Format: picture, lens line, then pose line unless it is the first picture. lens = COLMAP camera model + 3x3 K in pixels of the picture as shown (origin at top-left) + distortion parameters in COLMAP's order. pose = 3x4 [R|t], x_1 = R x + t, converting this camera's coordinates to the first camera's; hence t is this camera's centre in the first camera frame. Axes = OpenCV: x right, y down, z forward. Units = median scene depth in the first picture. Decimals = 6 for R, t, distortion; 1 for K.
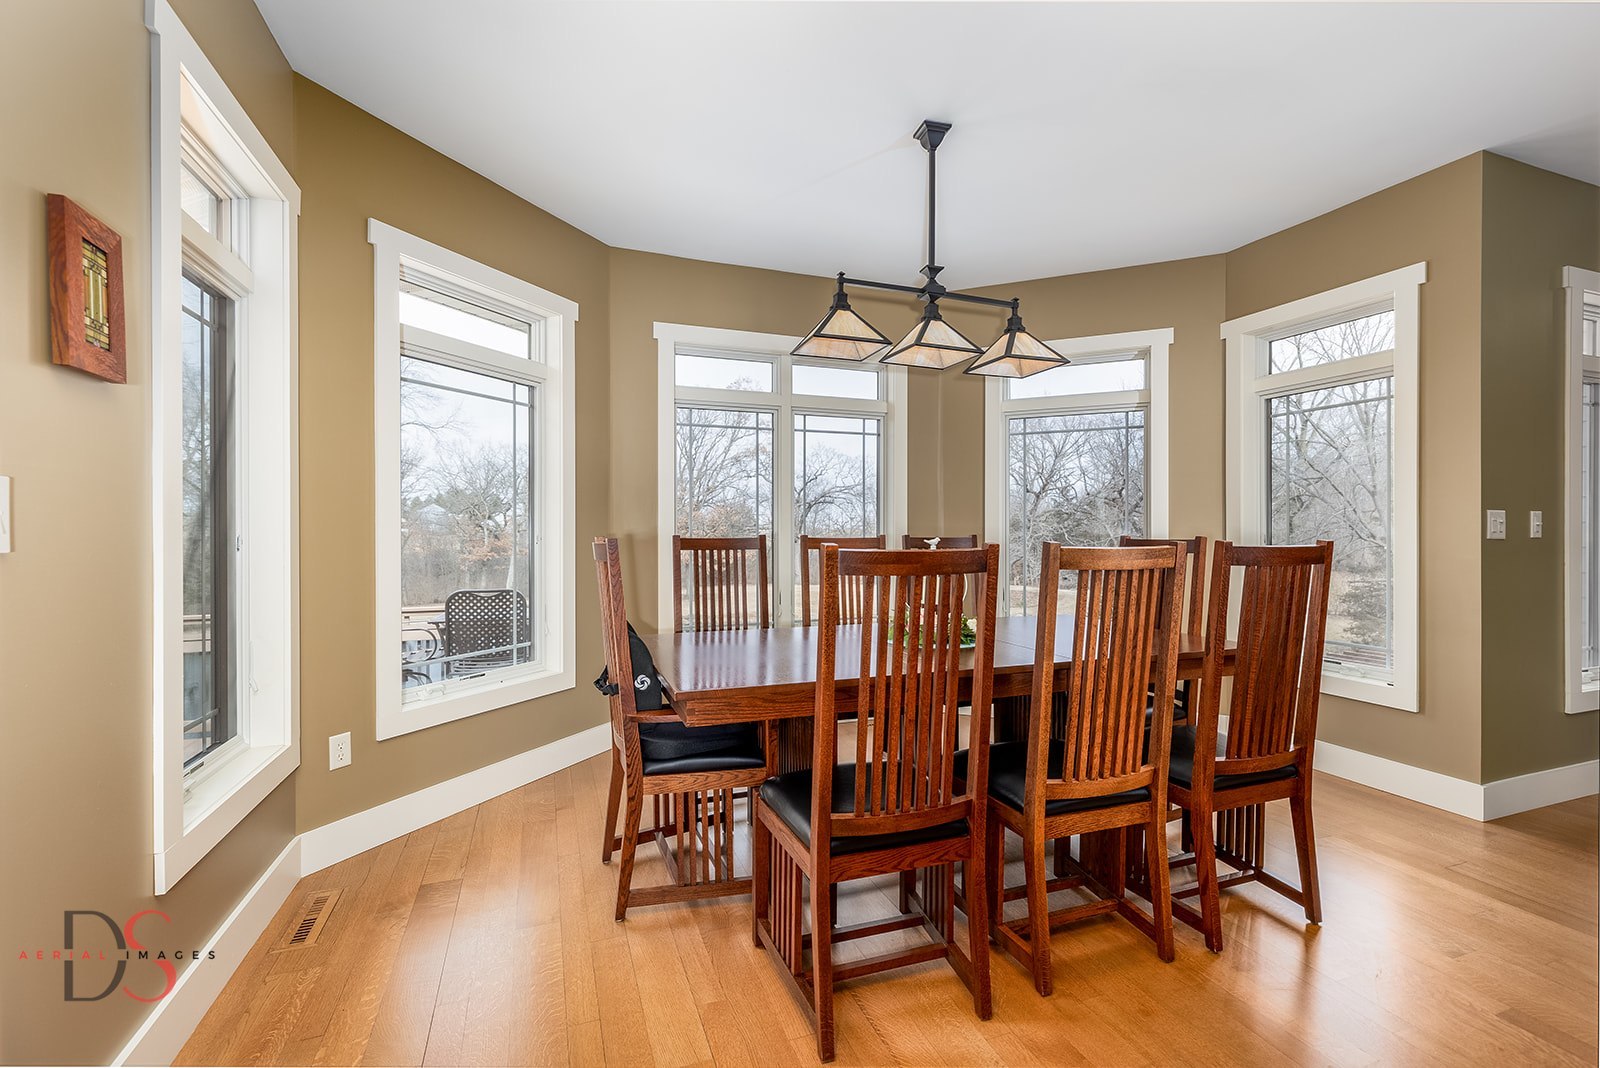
lens RADIAL K [[713.8, 0, 803.8], [0, 713.8, 540.9], [0, 0, 1]] dist [-0.001778, 0.001283]
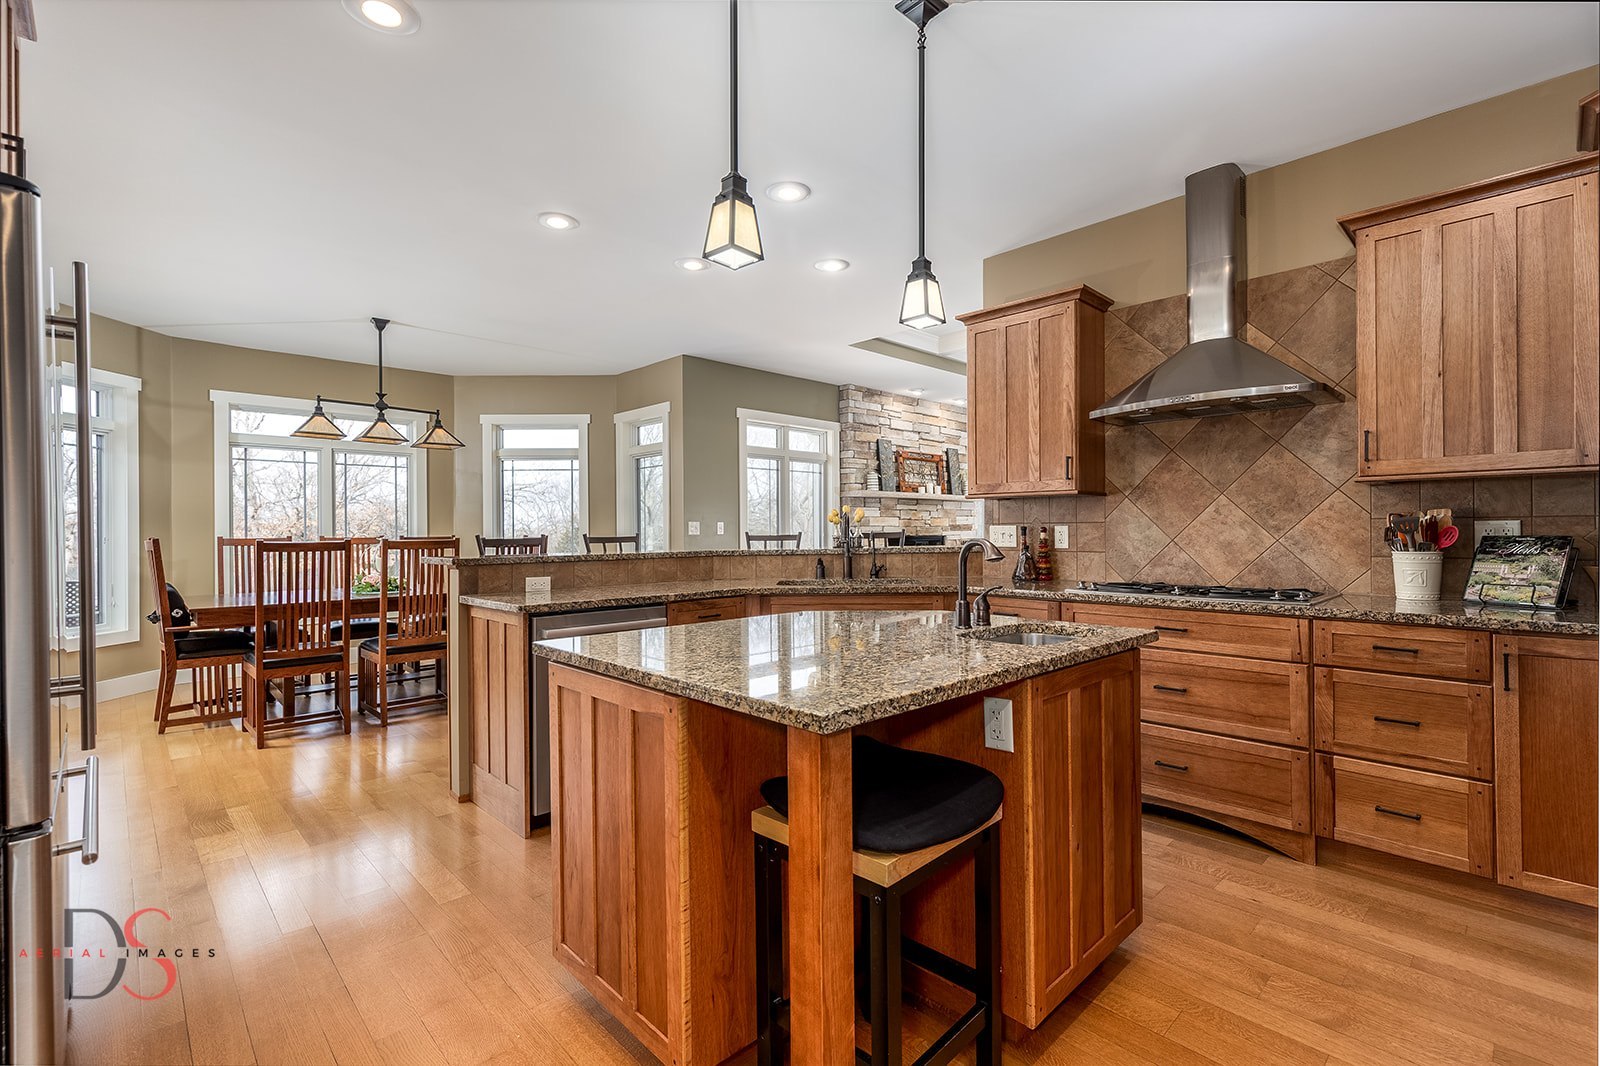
lens RADIAL K [[713.8, 0, 804.1], [0, 713.8, 529.9], [0, 0, 1]] dist [-0.001778, 0.001283]
pose [[0.911440, -0.004074, 0.411412, 0.397235], [0.009676, 0.999887, -0.011536, 0.008315], [-0.411319, 0.014495, 0.911376, -1.101841]]
